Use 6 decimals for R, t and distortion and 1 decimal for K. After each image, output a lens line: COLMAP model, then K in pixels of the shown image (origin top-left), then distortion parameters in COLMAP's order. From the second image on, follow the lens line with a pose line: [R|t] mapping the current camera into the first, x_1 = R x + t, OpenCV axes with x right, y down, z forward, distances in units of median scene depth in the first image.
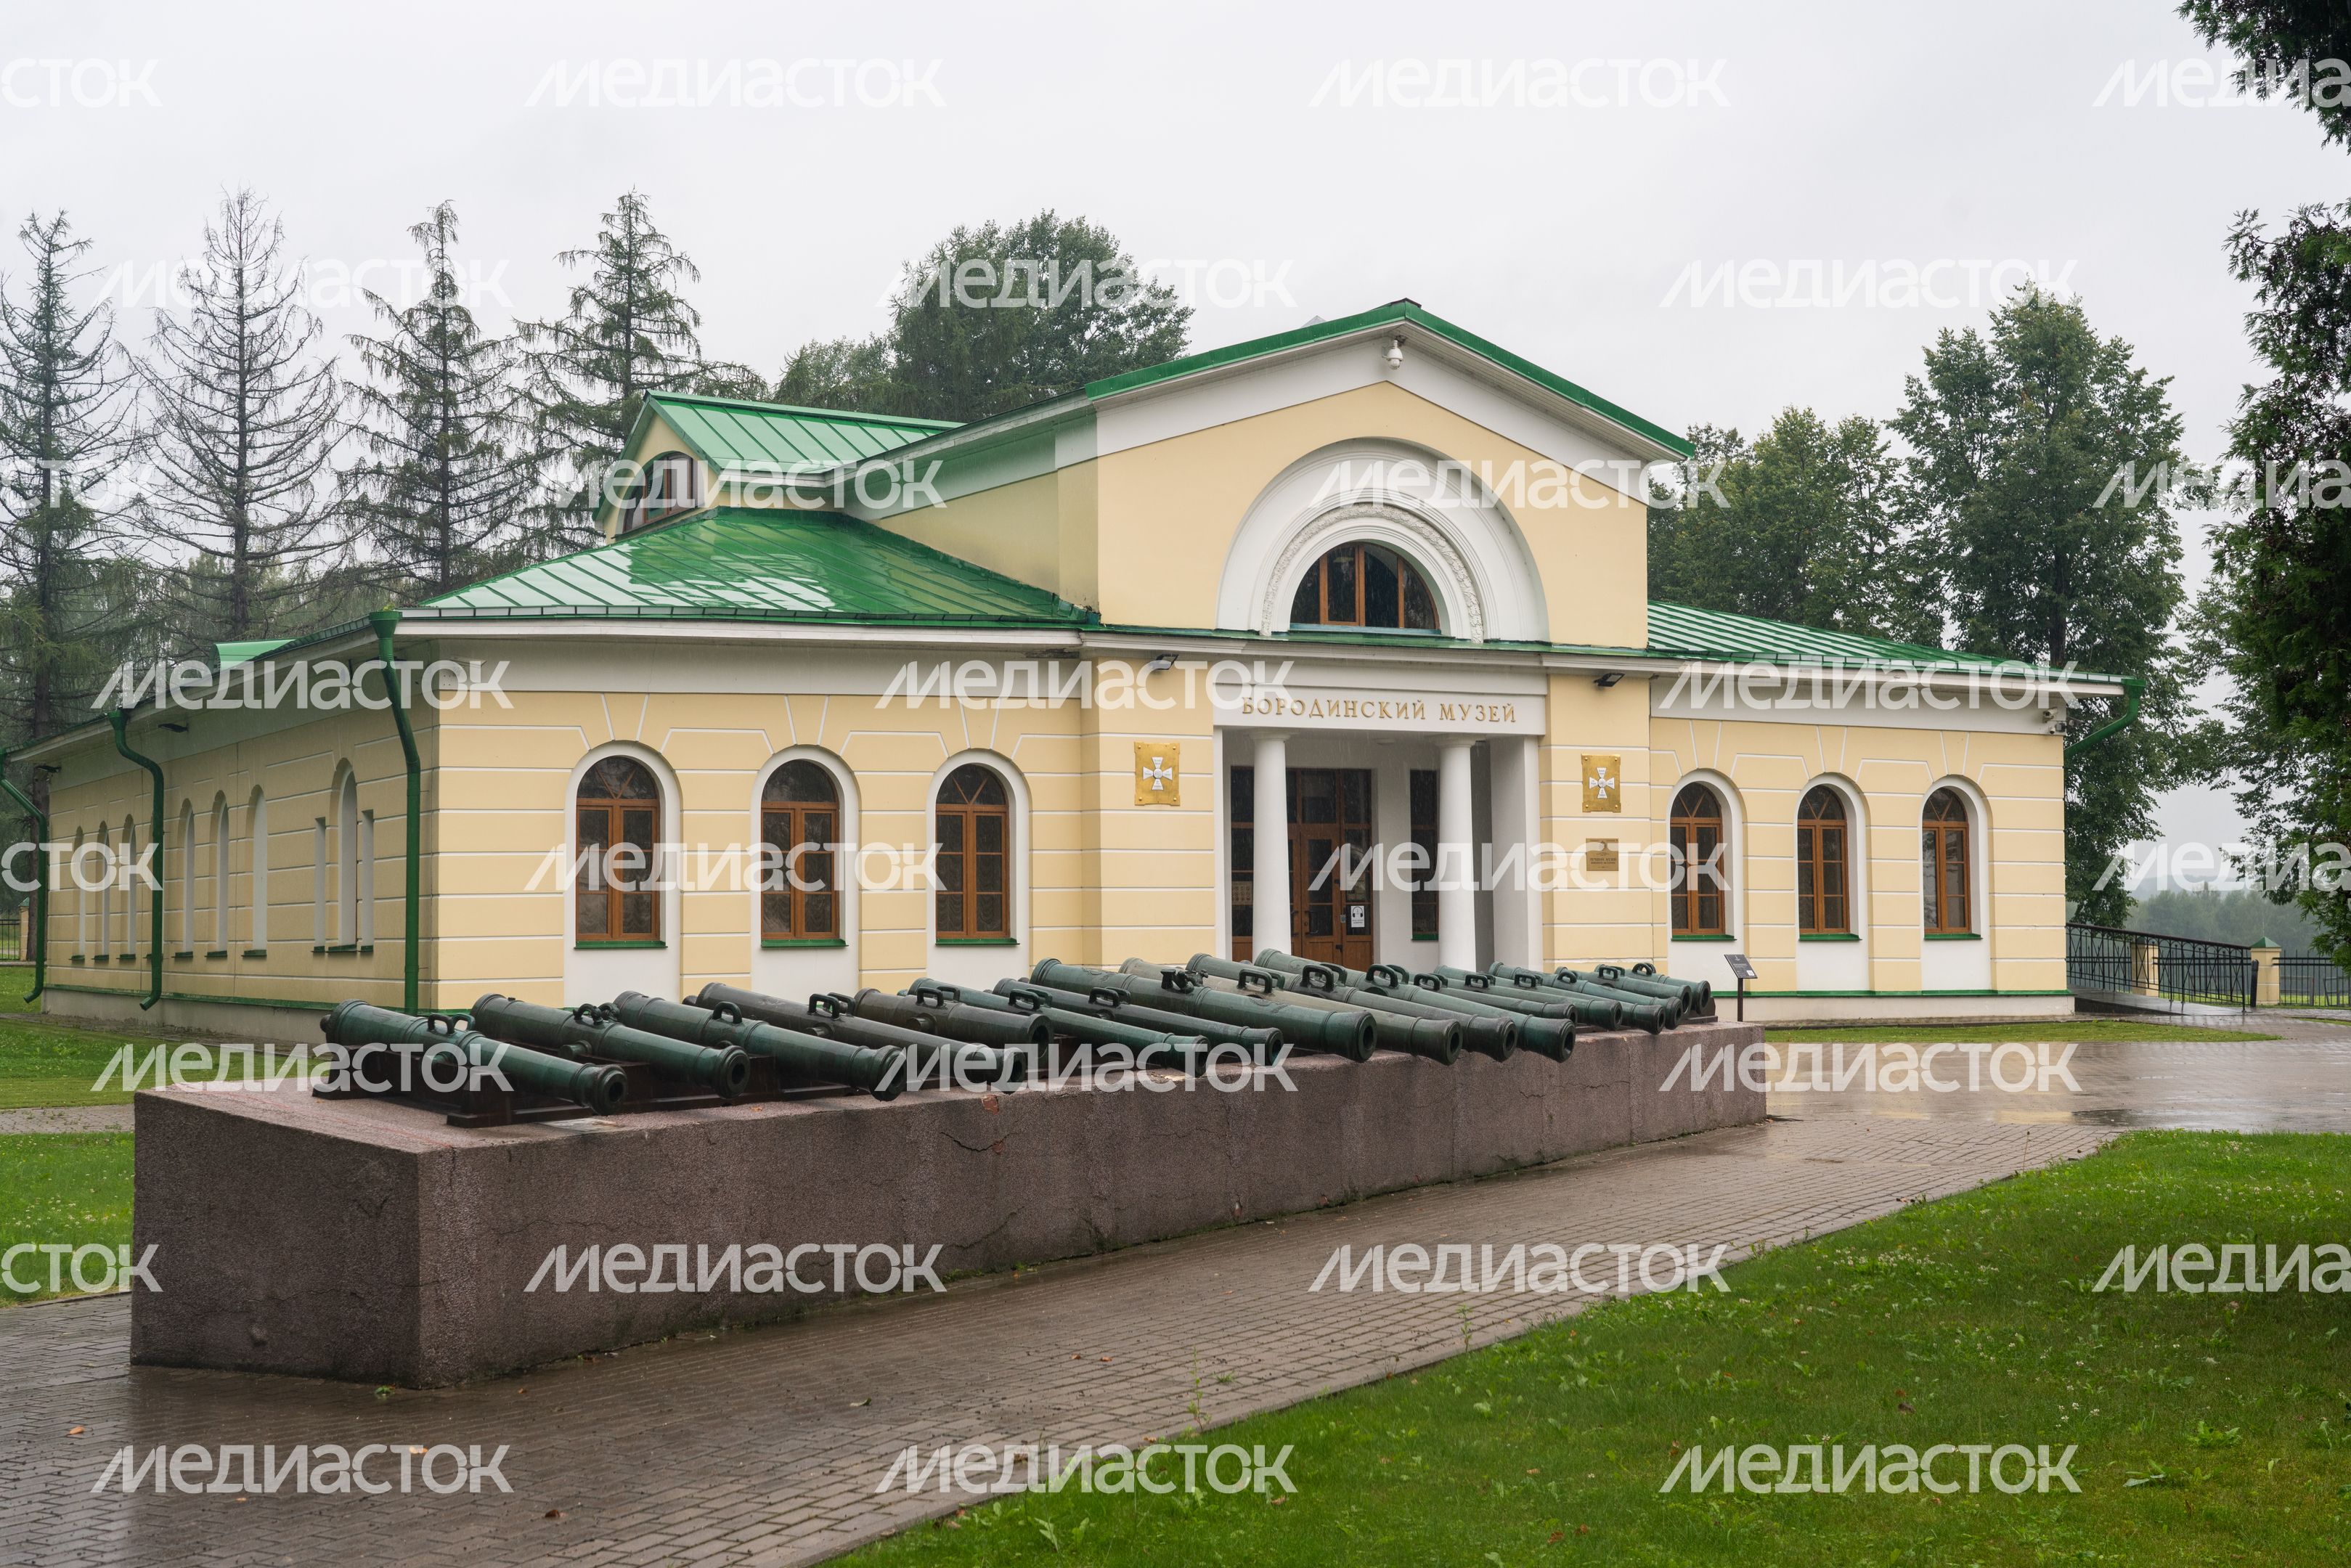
lens RADIAL K [[3085.9, 0, 1118.4], [0, 3085.9, 783.0], [0, 0, 1]] dist [0.045735, 0.036853]
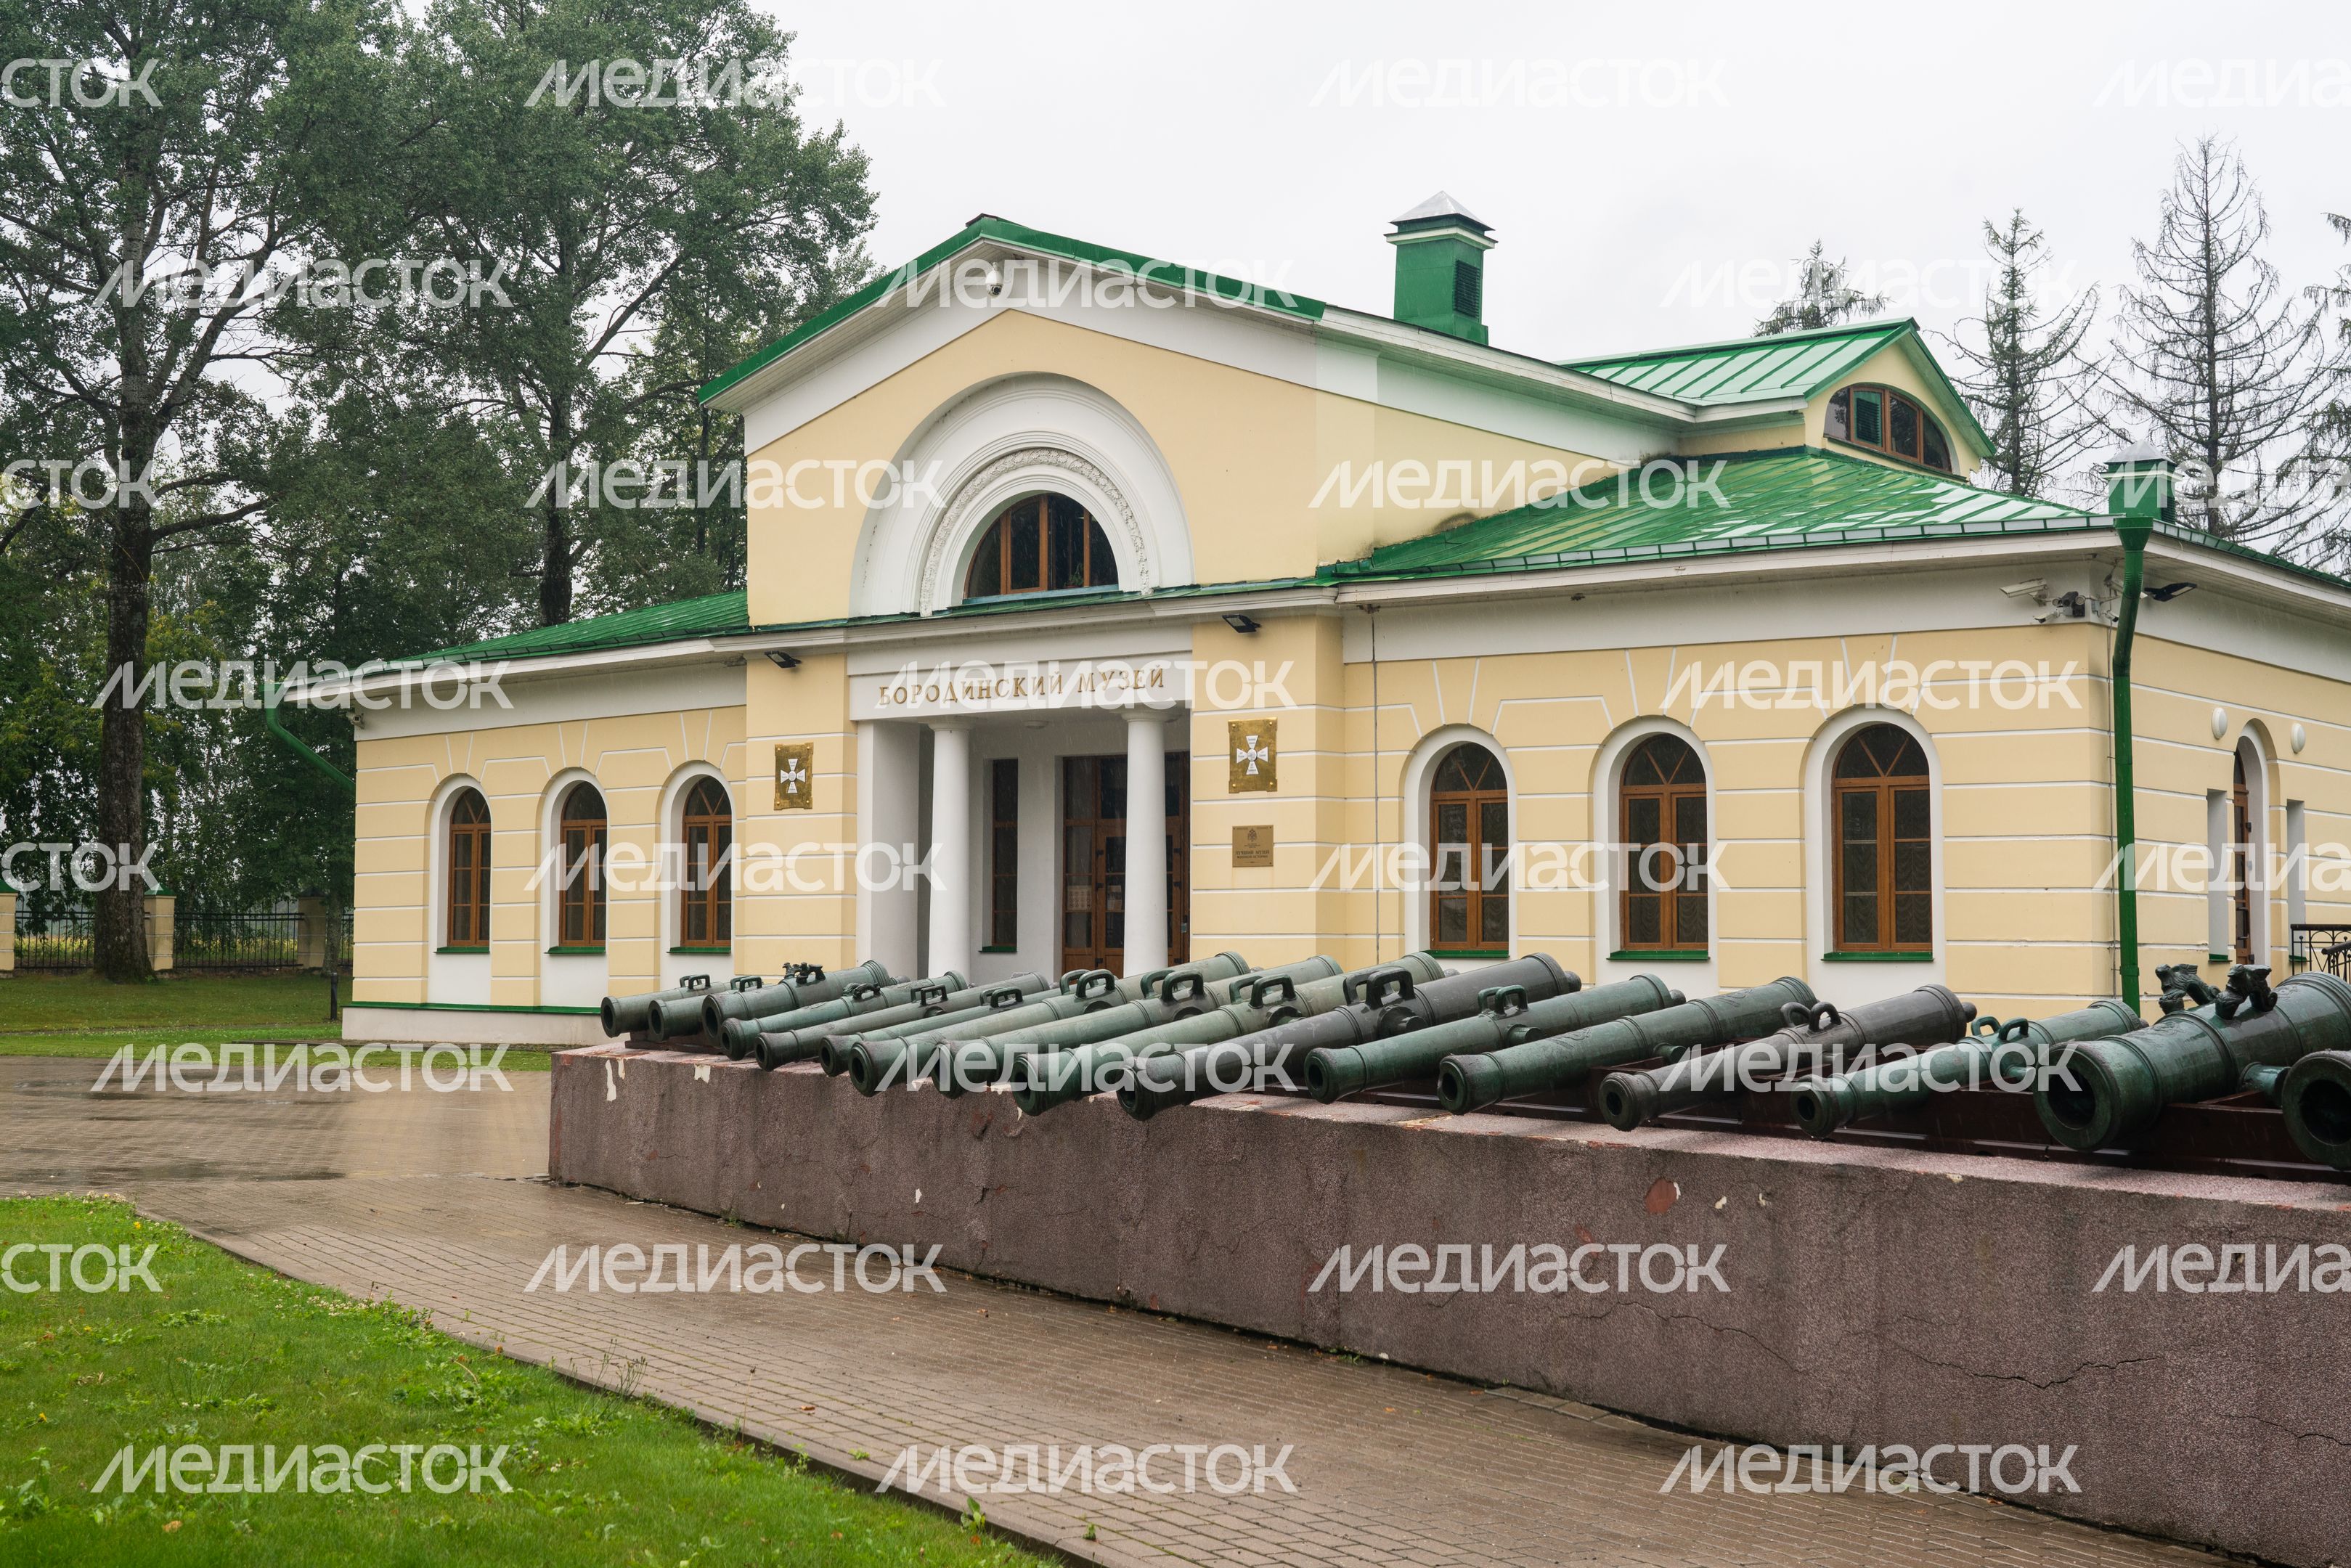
lens RADIAL K [[3085.9, 0, 1118.4], [0, 3085.9, 783.0], [0, 0, 1]] dist [0.045735, 0.036853]
pose [[0.405256, -0.041444, -0.913263, 0.483956], [0.040156, 0.998815, -0.027508, 0.015359], [0.913321, -0.025525, 0.406440, 0.367012]]
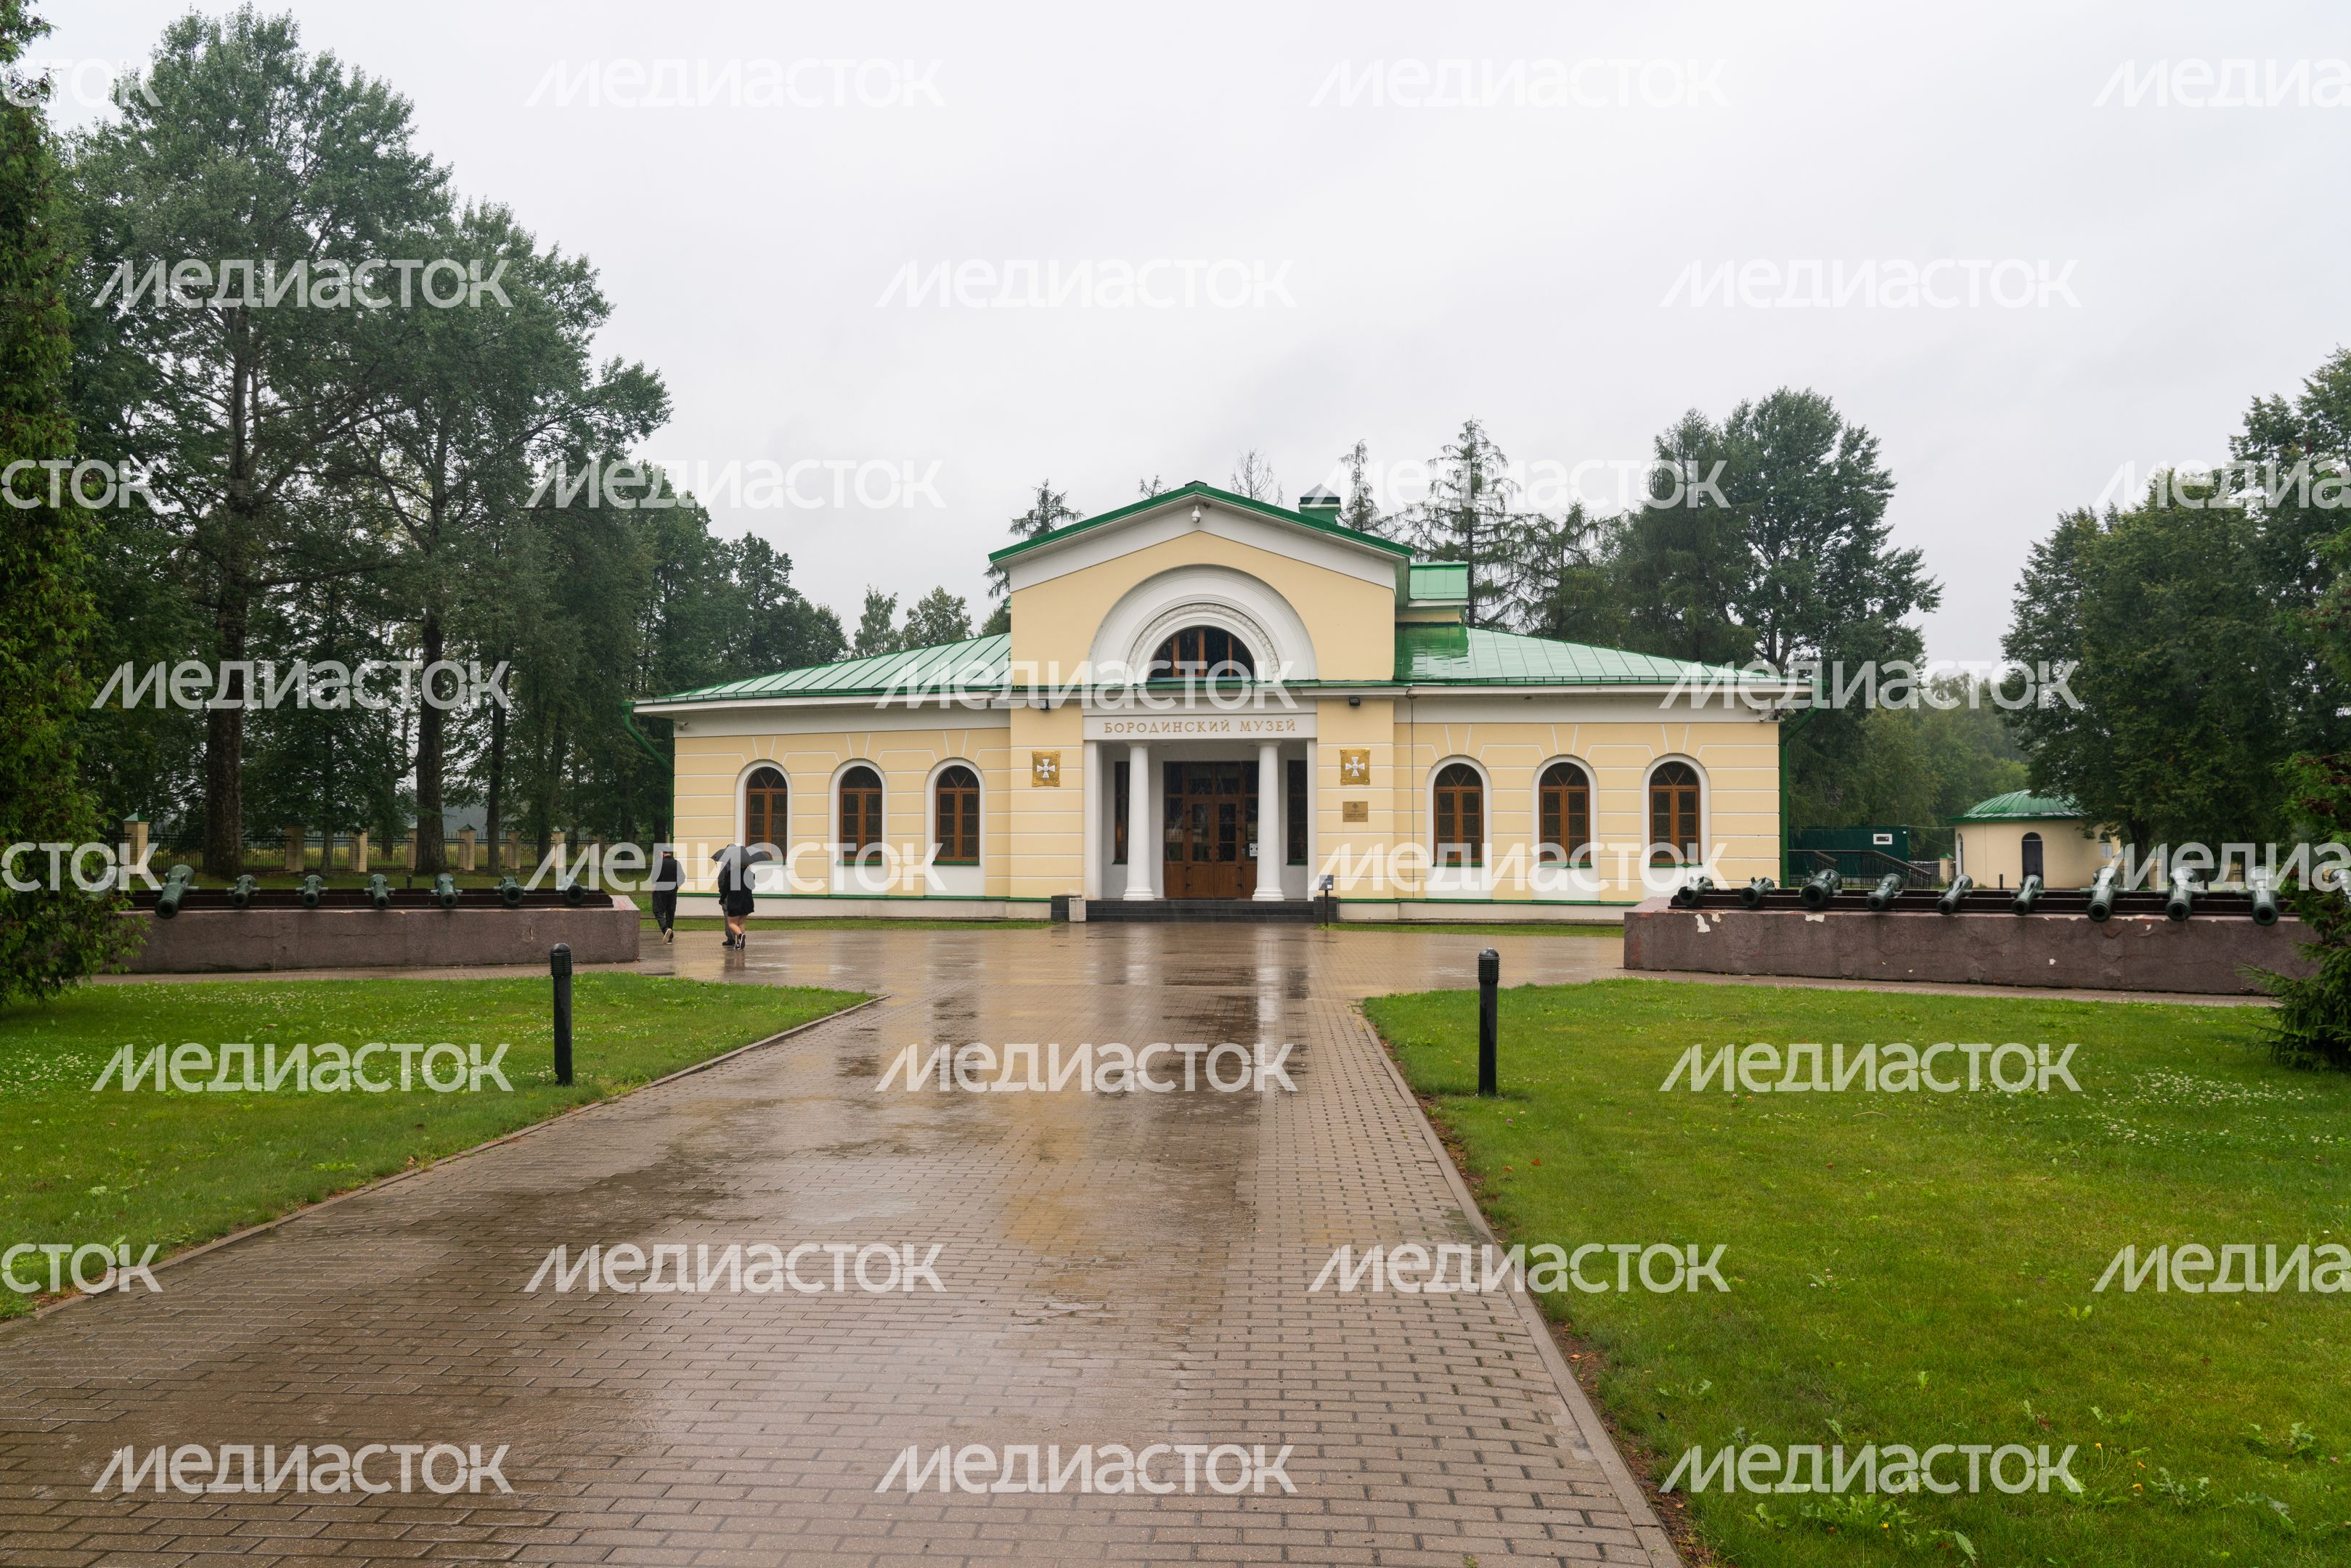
lens RADIAL K [[1834.2, 0, 1142.6], [0, 1834.2, 781.8], [0, 0, 1]] dist [0.025333, -0.000651]
pose [[0.799232, -0.017518, -0.600768, 0.359348], [0.023486, 0.999722, 0.002093, 0.001880], [0.600564, -0.015783, 0.799421, 0.100600]]
